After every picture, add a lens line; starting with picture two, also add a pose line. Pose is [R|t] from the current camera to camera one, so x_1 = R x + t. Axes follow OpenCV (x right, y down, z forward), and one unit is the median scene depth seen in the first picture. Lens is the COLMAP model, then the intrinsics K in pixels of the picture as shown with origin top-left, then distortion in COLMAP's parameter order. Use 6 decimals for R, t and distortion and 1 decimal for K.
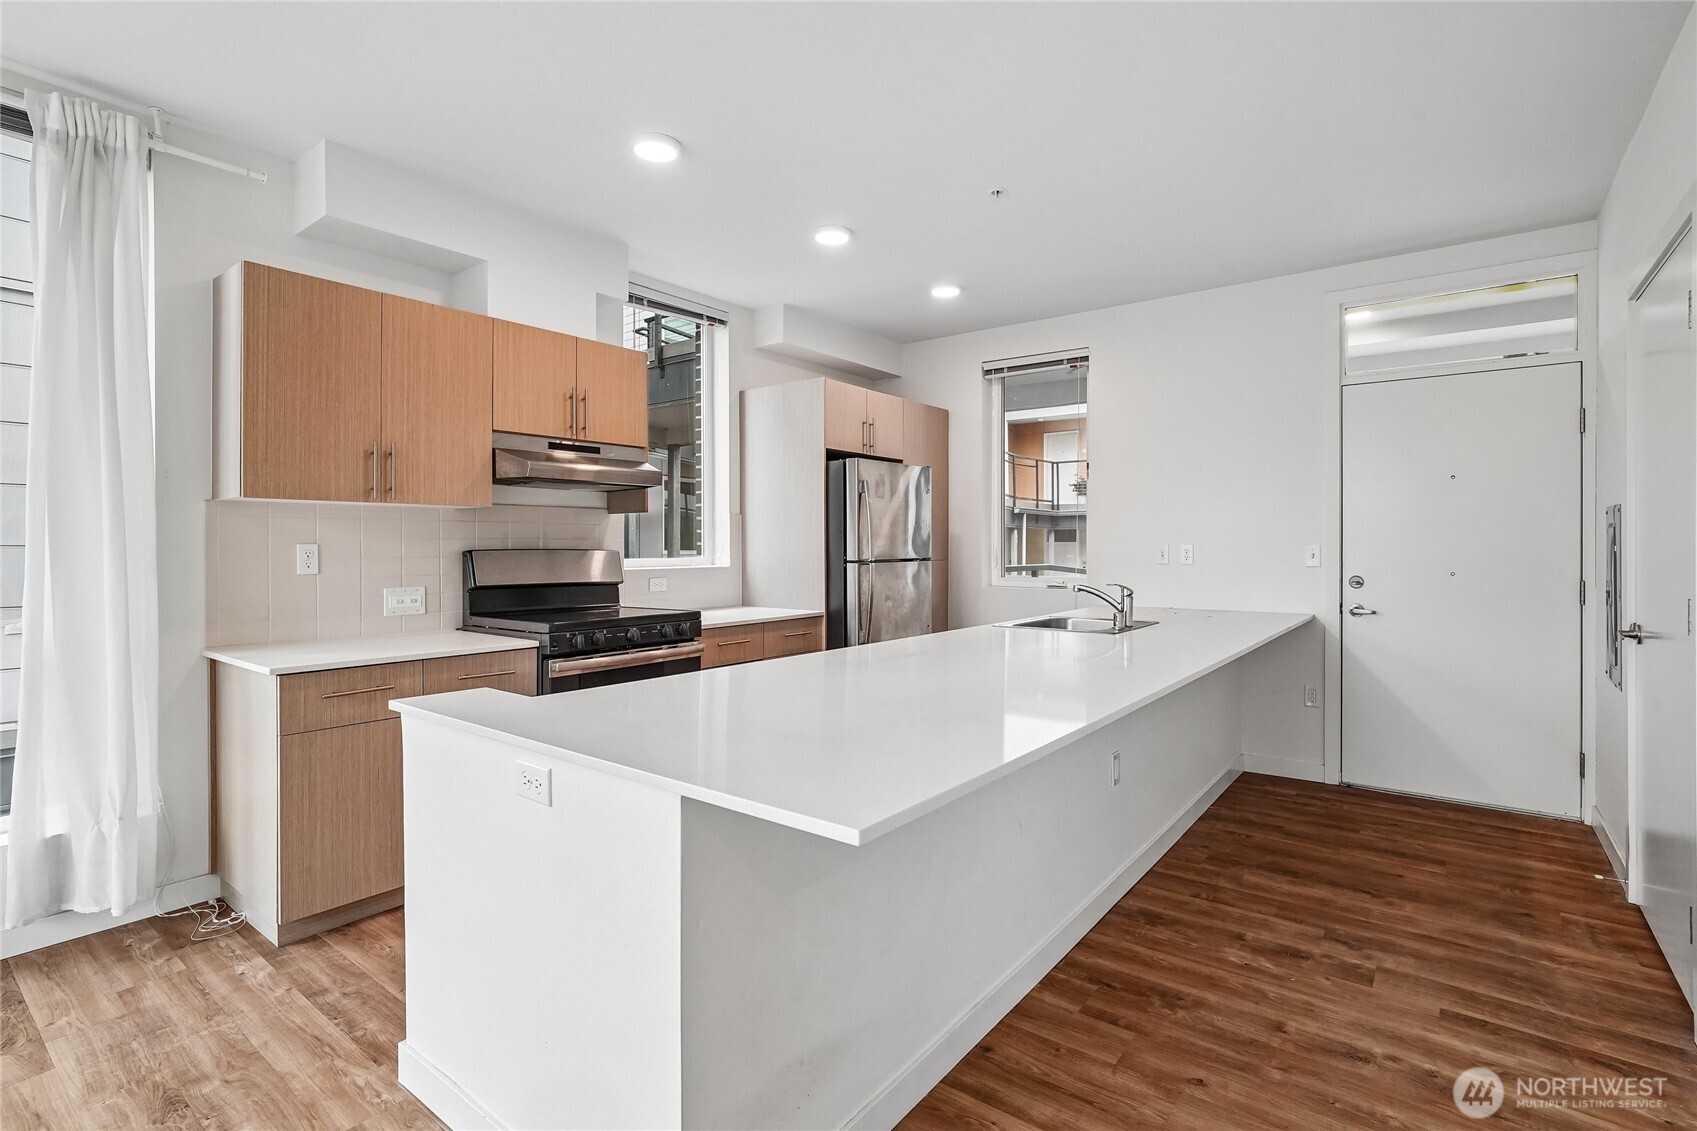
lens RADIAL K [[805.4, 0, 852.8], [0, 805.4, 541.2], [0, 0, 1]] dist [-0.021218, 0.011058]
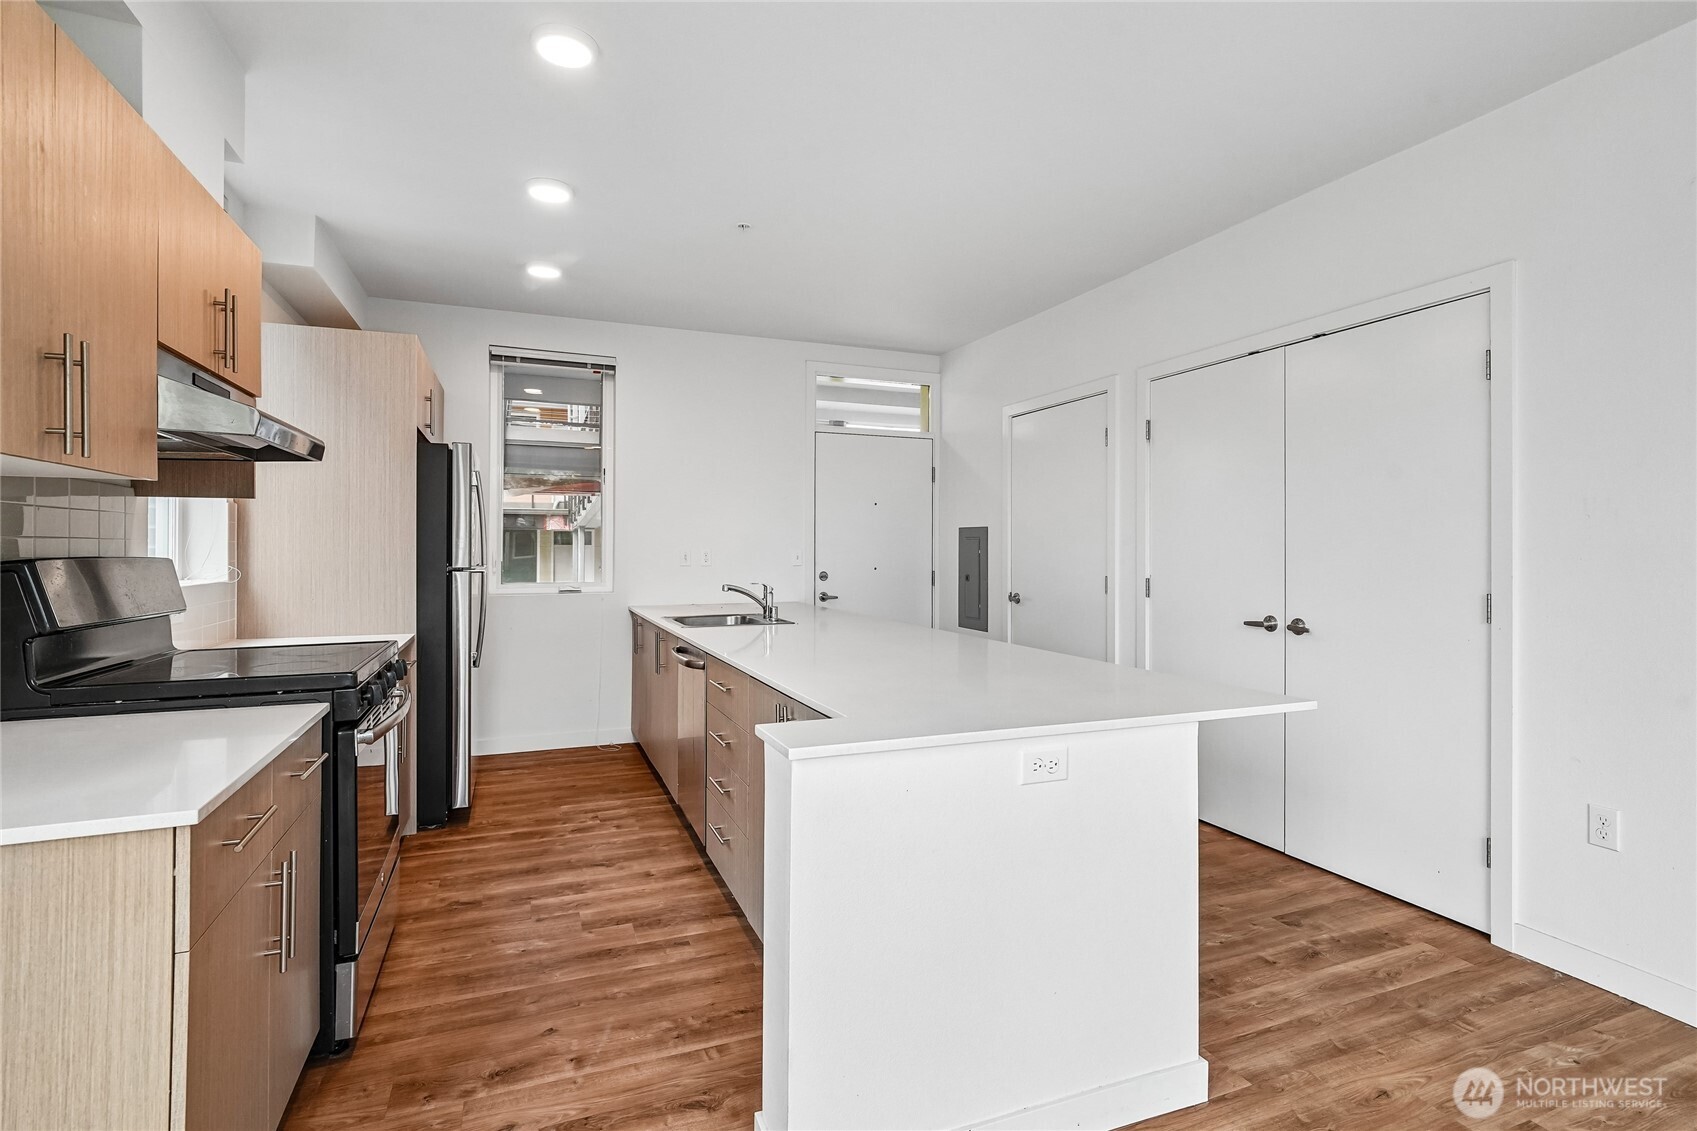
lens RADIAL K [[819.9, 0, 857.4], [0, 819.9, 547.6], [0, 0, 1]] dist [-0.008686, 0.000263]
pose [[0.501697, 0.001891, 0.865041, -0.702020], [-0.004926, 0.999988, 0.000670, 0.001250], [-0.865029, -0.004597, 0.501700, 0.309319]]
